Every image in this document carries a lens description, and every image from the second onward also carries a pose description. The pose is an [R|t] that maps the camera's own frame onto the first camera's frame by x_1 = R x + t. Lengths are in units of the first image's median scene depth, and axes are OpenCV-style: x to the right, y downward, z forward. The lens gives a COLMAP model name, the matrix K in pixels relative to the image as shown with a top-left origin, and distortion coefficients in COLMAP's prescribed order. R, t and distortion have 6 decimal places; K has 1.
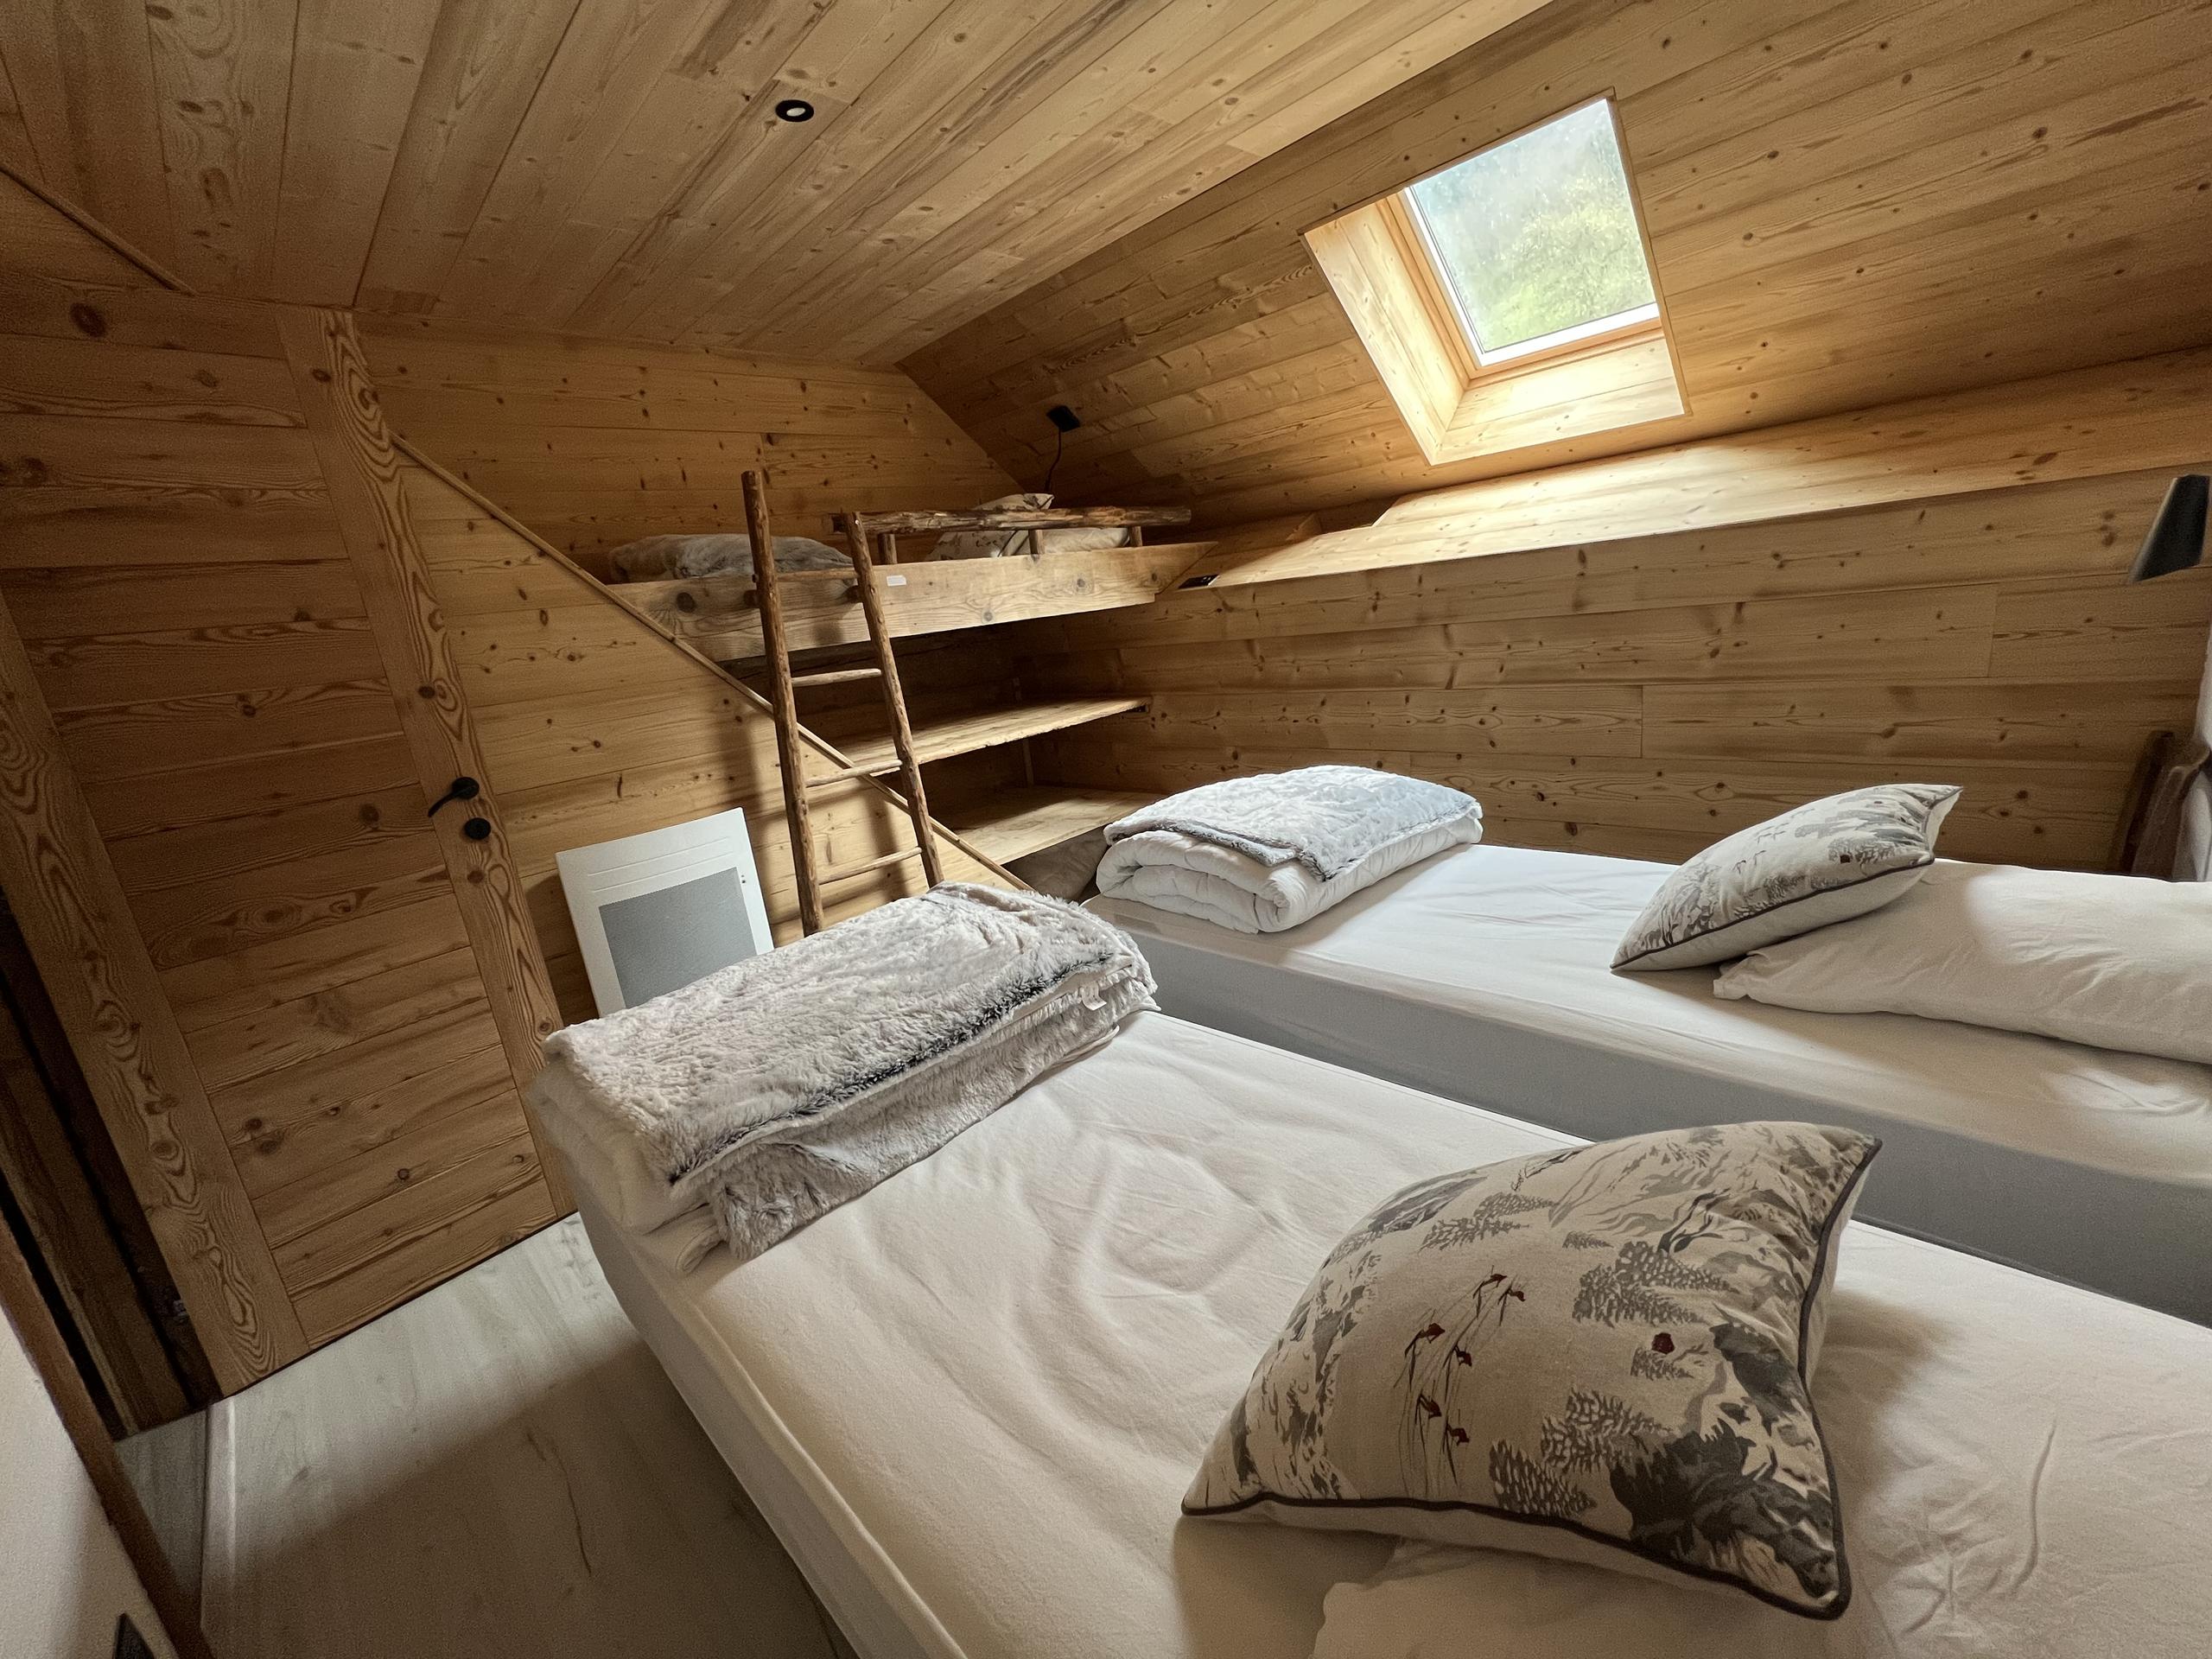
lens RADIAL K [[889.7, 0, 1098.3], [0, 889.7, 827.6], [0, 0, 1]] dist [0.001161, 0.000245]
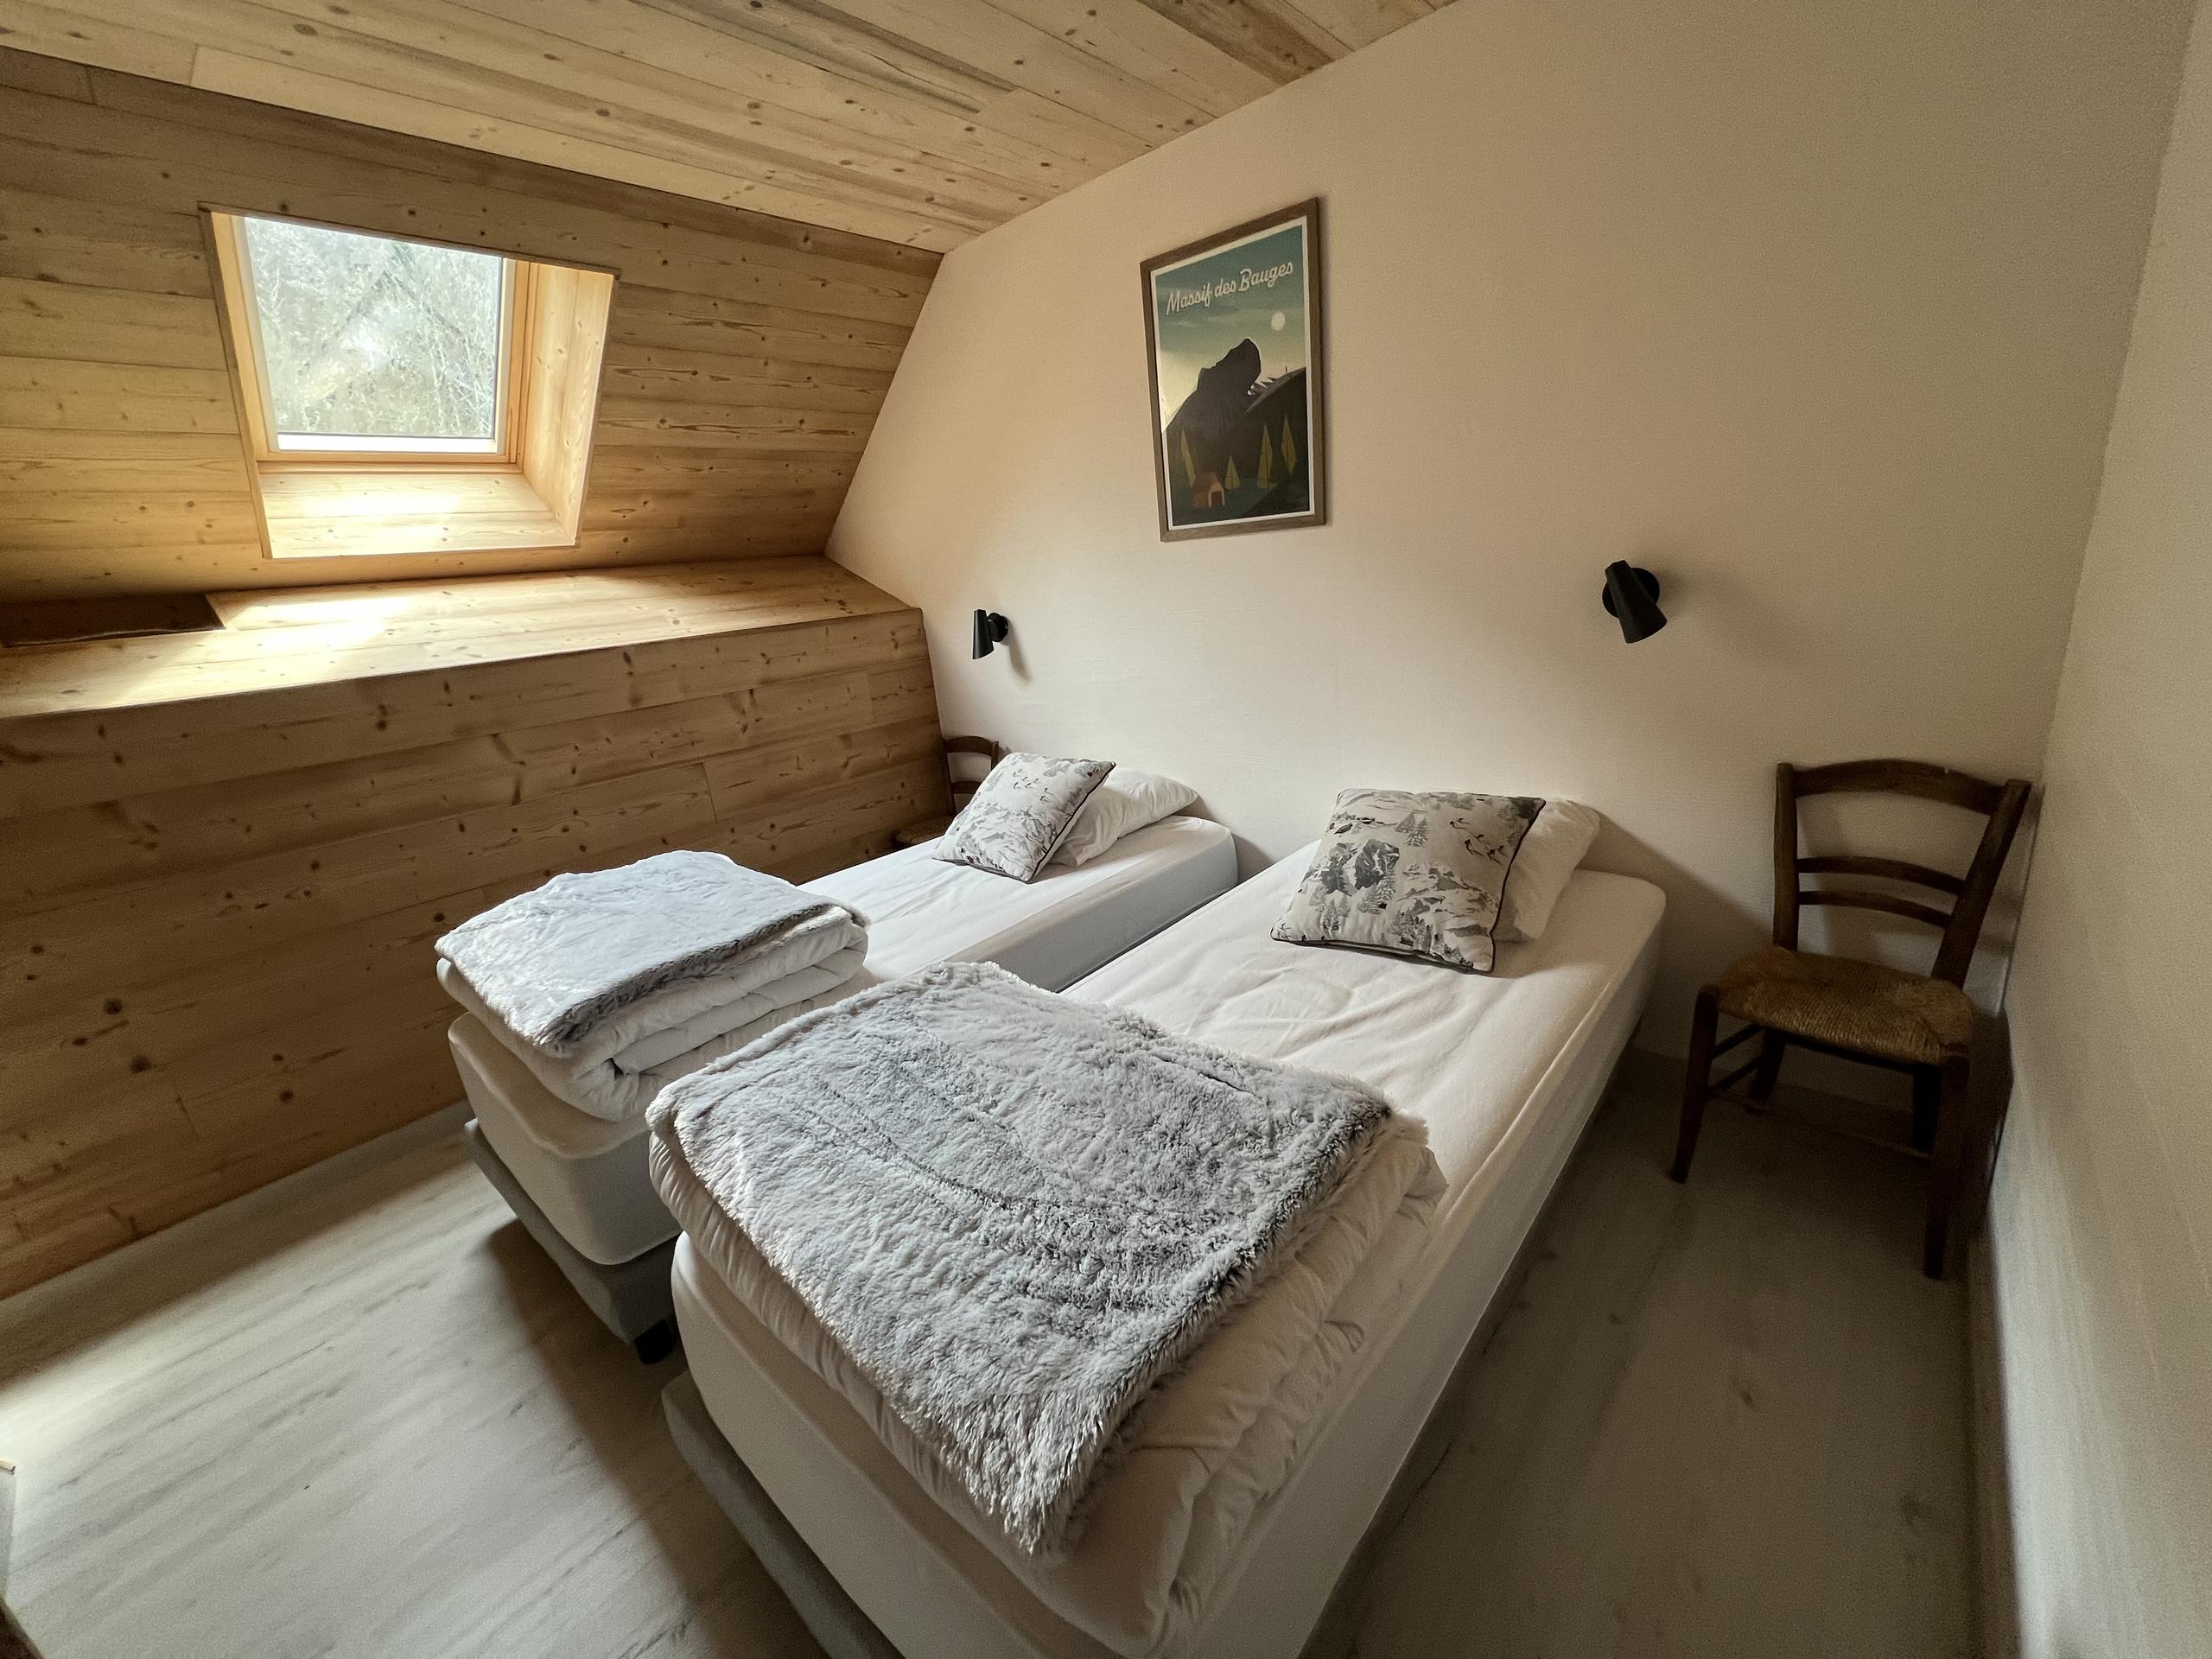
lens RADIAL K [[889.7, 0, 1098.3], [0, 889.7, 827.6], [0, 0, 1]] dist [0.001161, 0.000245]
pose [[-0.046548, -0.156023, 0.986656, -0.534120], [0.343244, 0.925086, 0.162480, -0.080029], [-0.938092, 0.346227, 0.010493, 0.460724]]
